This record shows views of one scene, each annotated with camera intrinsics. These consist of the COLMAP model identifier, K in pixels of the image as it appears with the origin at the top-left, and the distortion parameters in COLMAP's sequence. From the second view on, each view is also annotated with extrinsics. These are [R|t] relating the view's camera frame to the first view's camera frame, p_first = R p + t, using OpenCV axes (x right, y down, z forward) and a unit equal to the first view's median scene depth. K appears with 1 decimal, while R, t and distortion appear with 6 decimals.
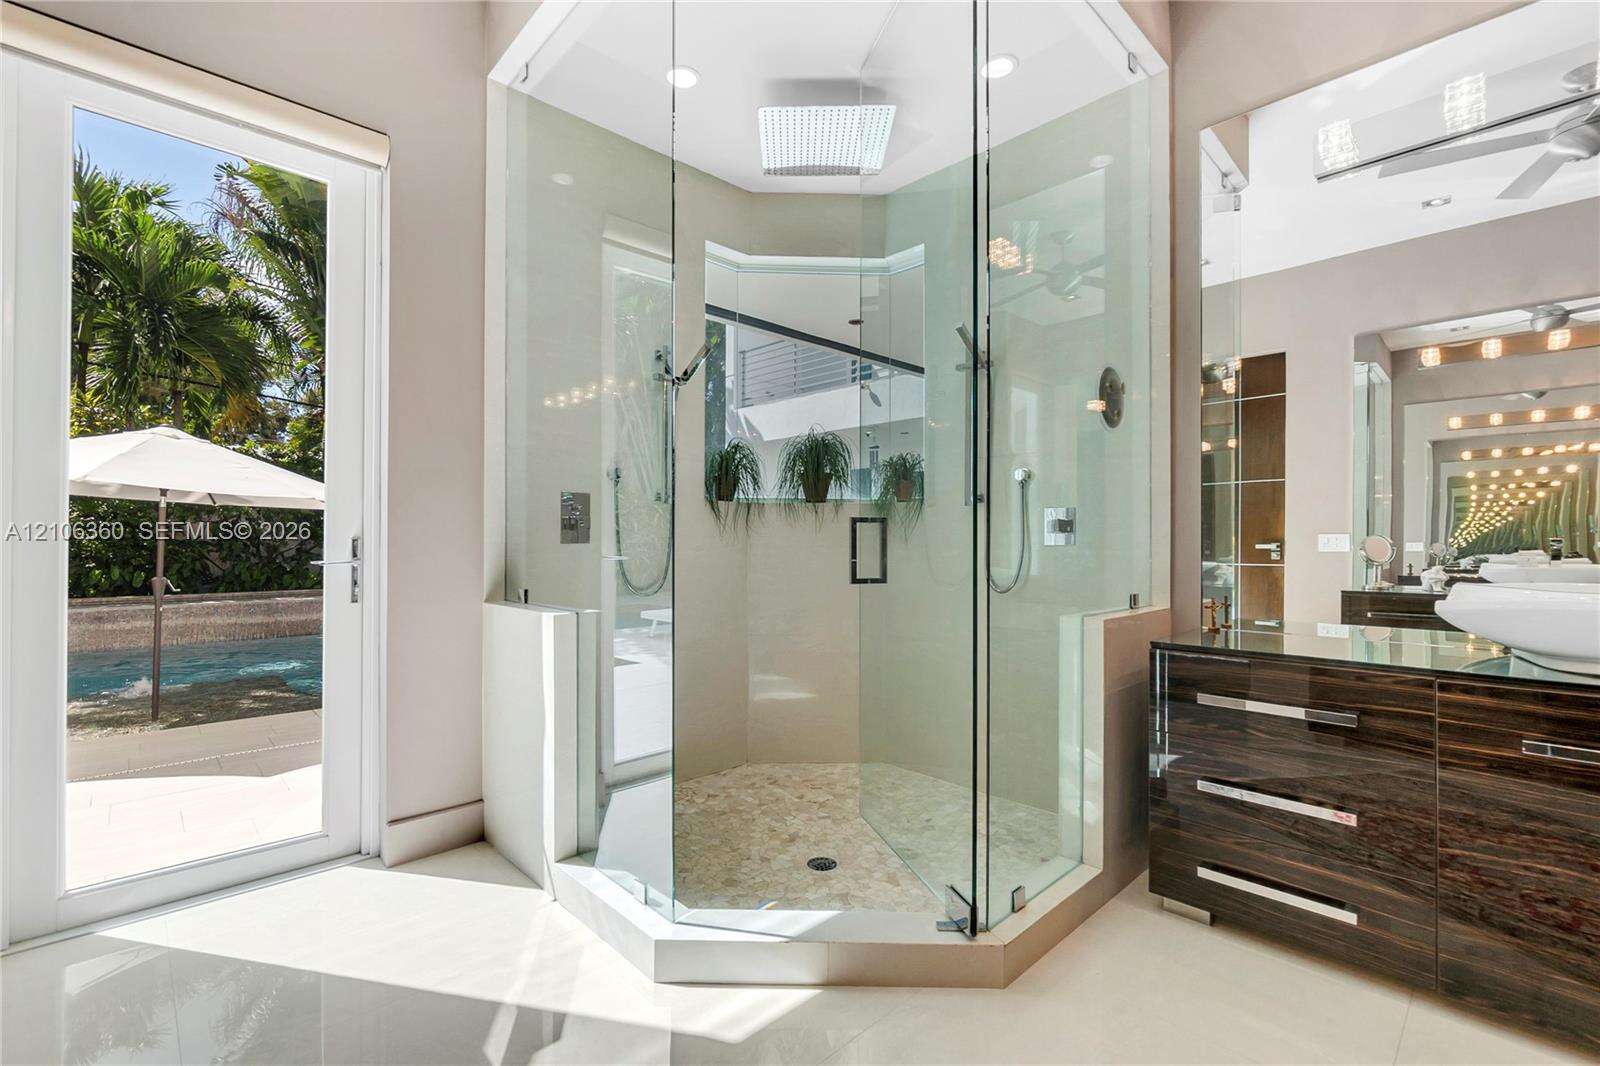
lens RADIAL K [[706.8, 0, 784.9], [0, 706.8, 540.9], [0, 0, 1]] dist [-0.000885, -0.000060]
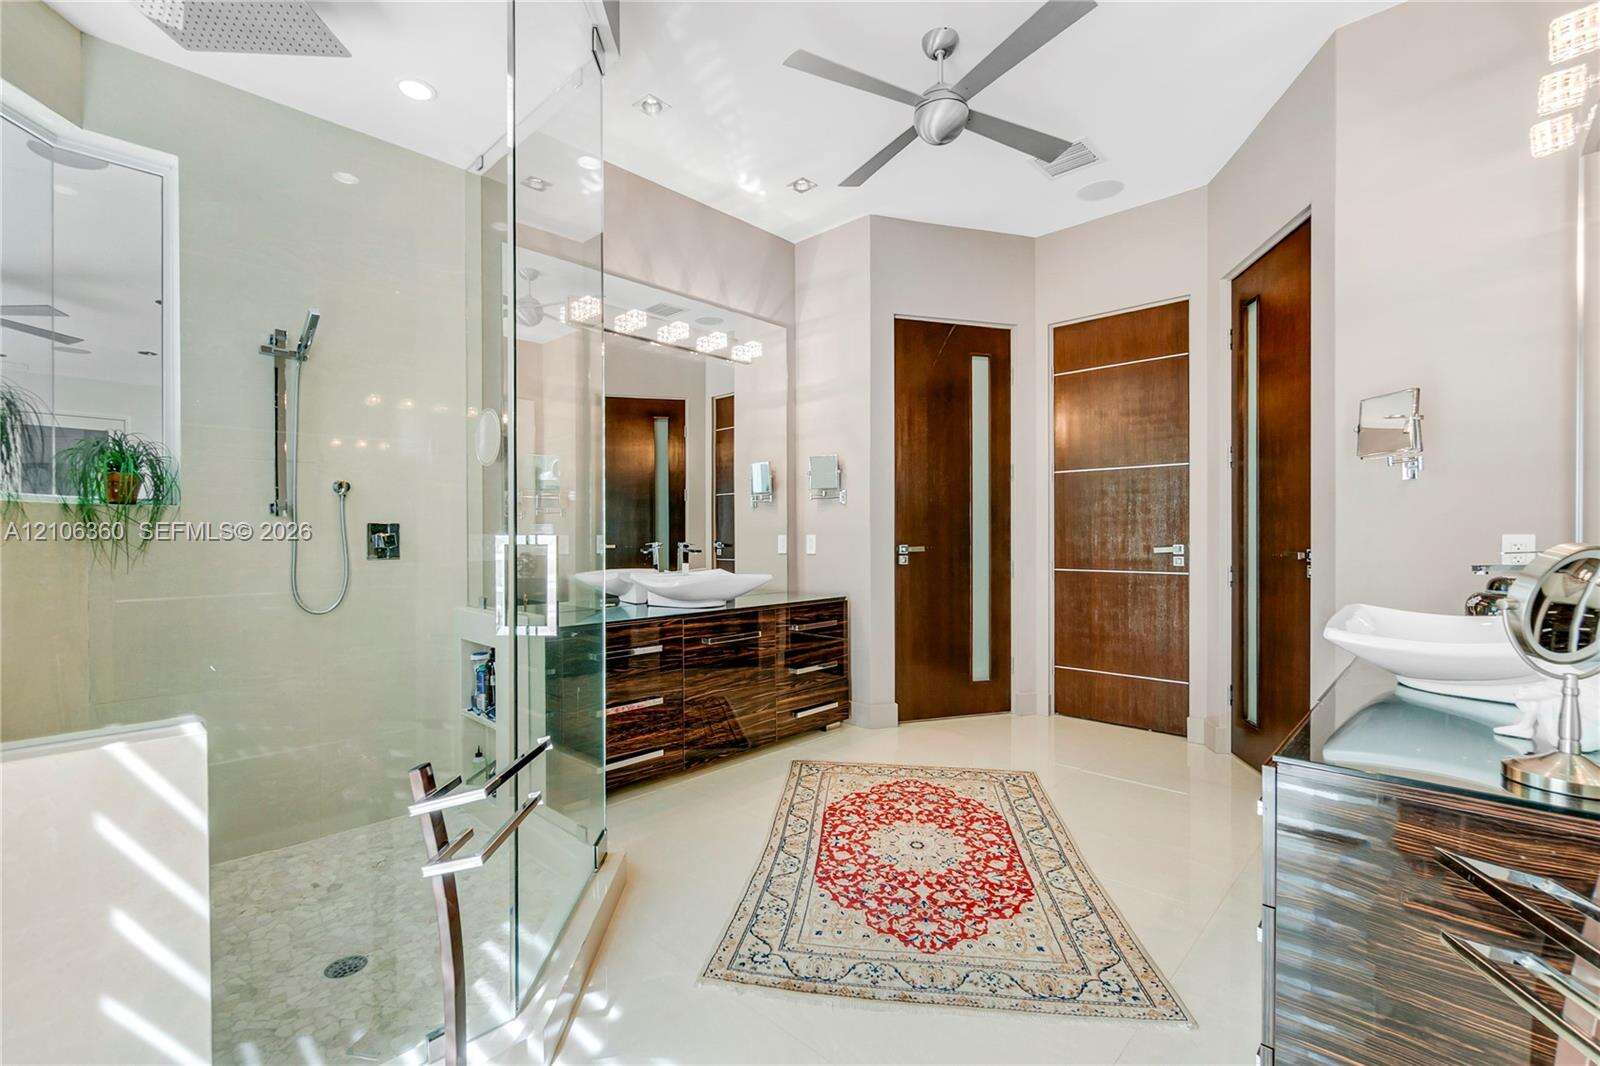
lens RADIAL K [[706.8, 0, 784.9], [0, 706.8, 540.9], [0, 0, 1]] dist [-0.000885, -0.000060]
pose [[-0.049464, -0.010316, 0.998723, -0.634602], [0.001188, 0.999945, 0.010387, -0.028847], [-0.998775, 0.001700, -0.049449, 0.444770]]
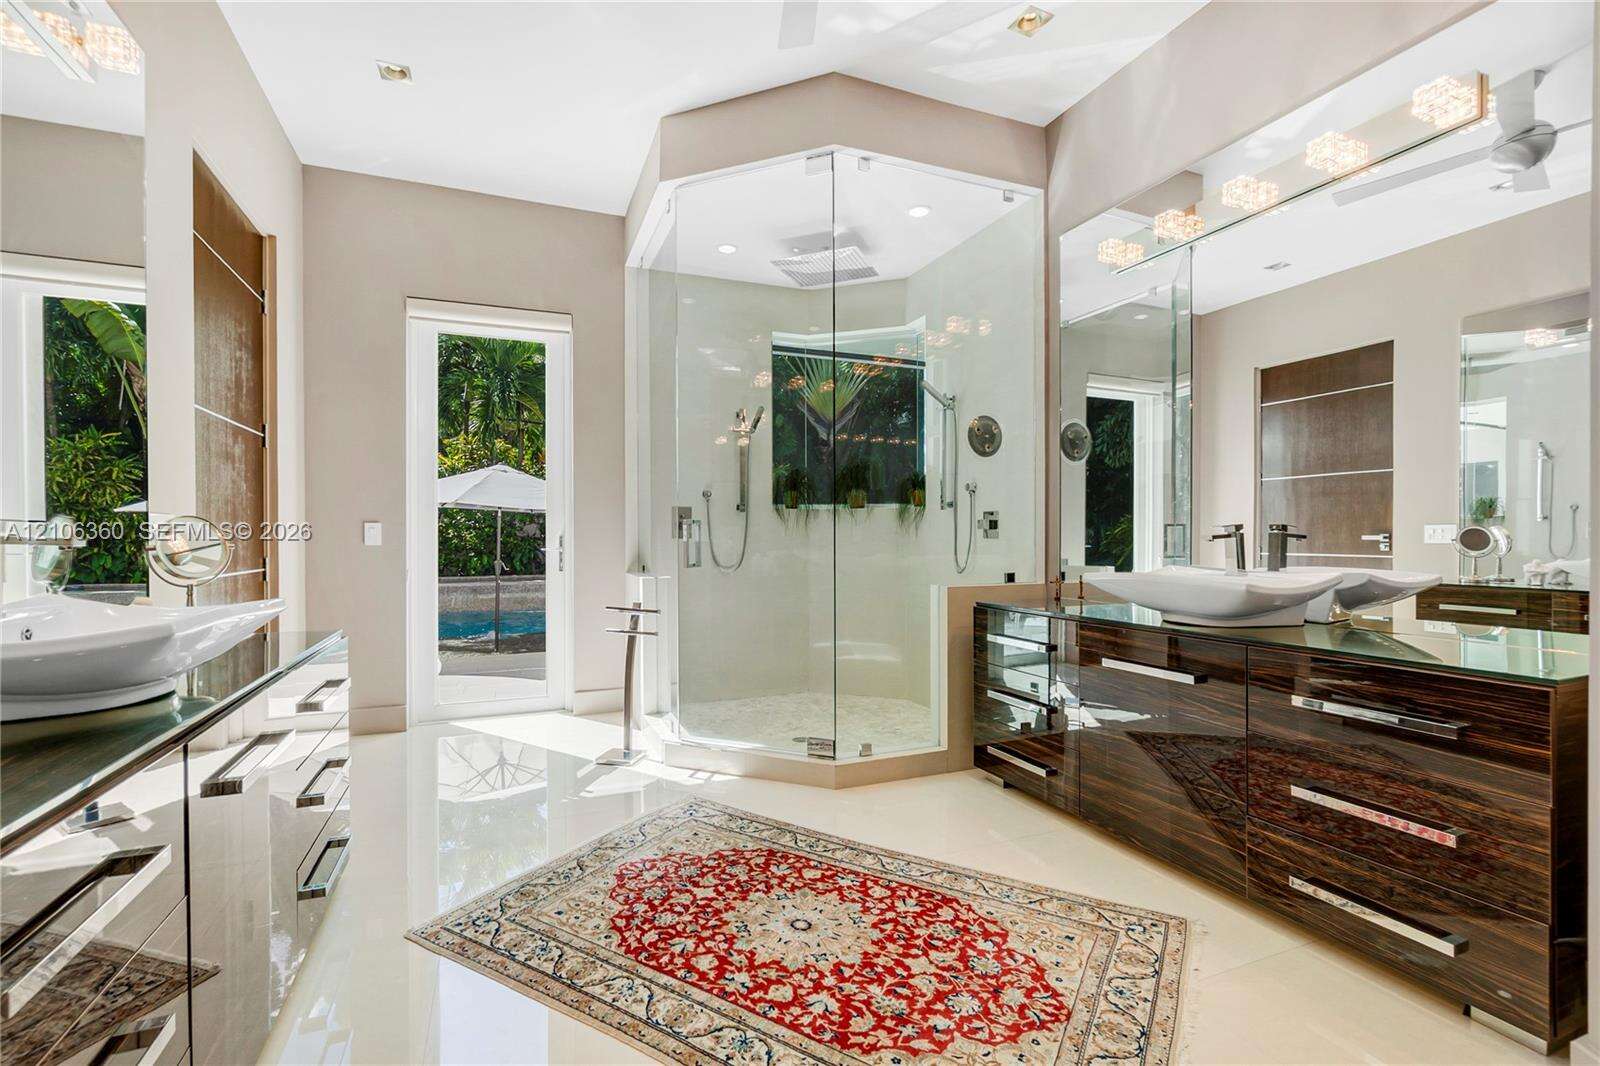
lens RADIAL K [[706.8, 0, 784.9], [0, 706.8, 540.9], [0, 0, 1]] dist [-0.000885, -0.000060]
pose [[0.931228, -0.003236, -0.364423, 0.482018], [0.006477, 0.999950, 0.007670, -0.001008], [0.364380, -0.009502, 0.931202, -0.392414]]
